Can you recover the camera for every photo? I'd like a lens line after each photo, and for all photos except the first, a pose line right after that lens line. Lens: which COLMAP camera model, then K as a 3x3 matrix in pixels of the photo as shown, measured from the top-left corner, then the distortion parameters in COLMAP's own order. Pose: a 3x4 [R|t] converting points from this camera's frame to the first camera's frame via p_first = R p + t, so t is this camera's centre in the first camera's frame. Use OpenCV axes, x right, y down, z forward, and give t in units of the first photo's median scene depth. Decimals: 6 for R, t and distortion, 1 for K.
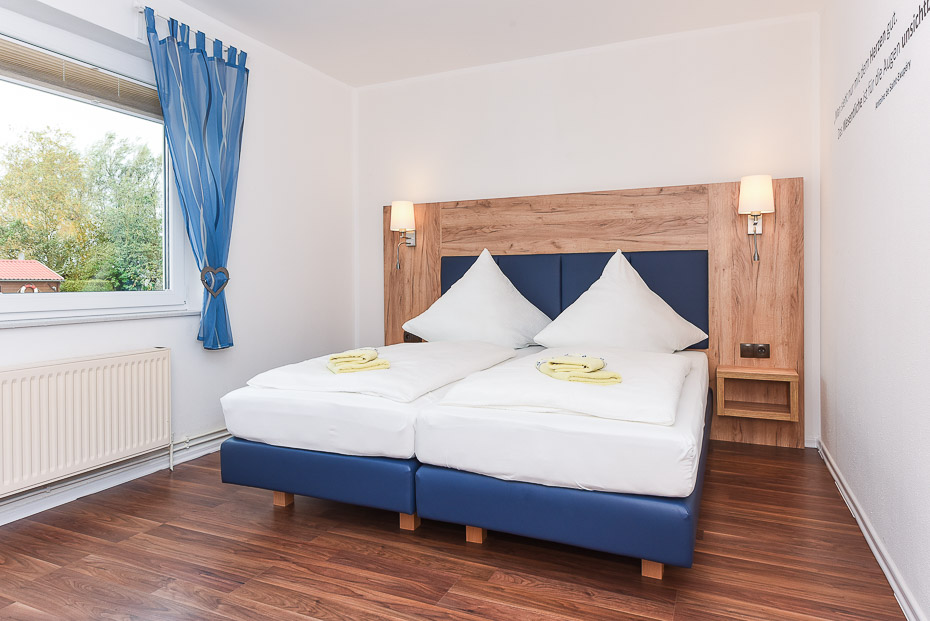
lens RADIAL K [[585.7, 0, 464.8], [0, 585.7, 309.2], [0, 0, 1]] dist [0.001880, 0.000514]
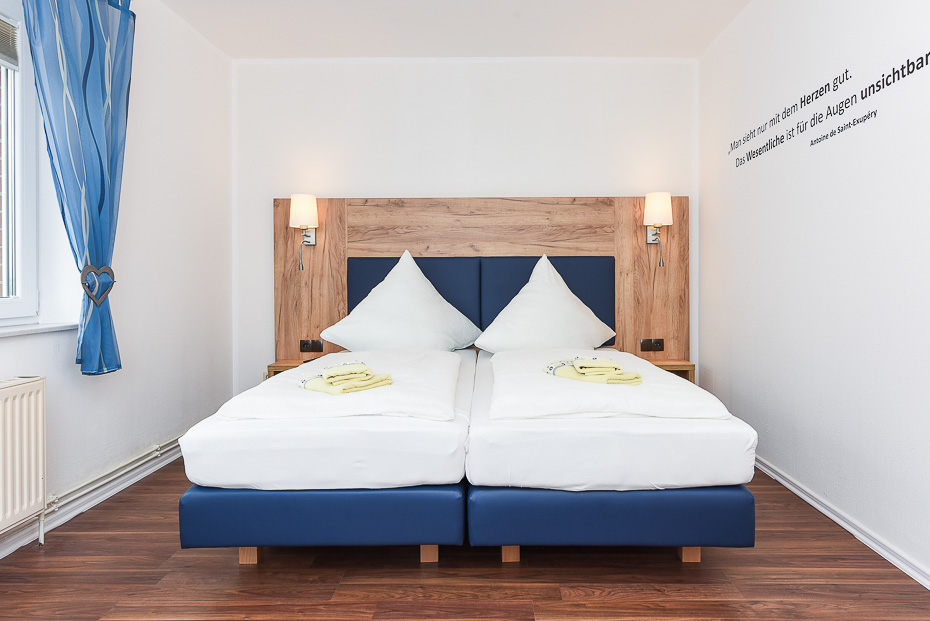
lens RADIAL K [[571.4, 0, 466.2], [0, 571.4, 306.3], [0, 0, 1]] dist [0.002273, 0.000690]
pose [[0.912849, -0.015742, 0.407995, -0.301492], [0.018237, 0.999831, -0.002226, -0.009524], [-0.407891, 0.009473, 0.912982, 0.132107]]
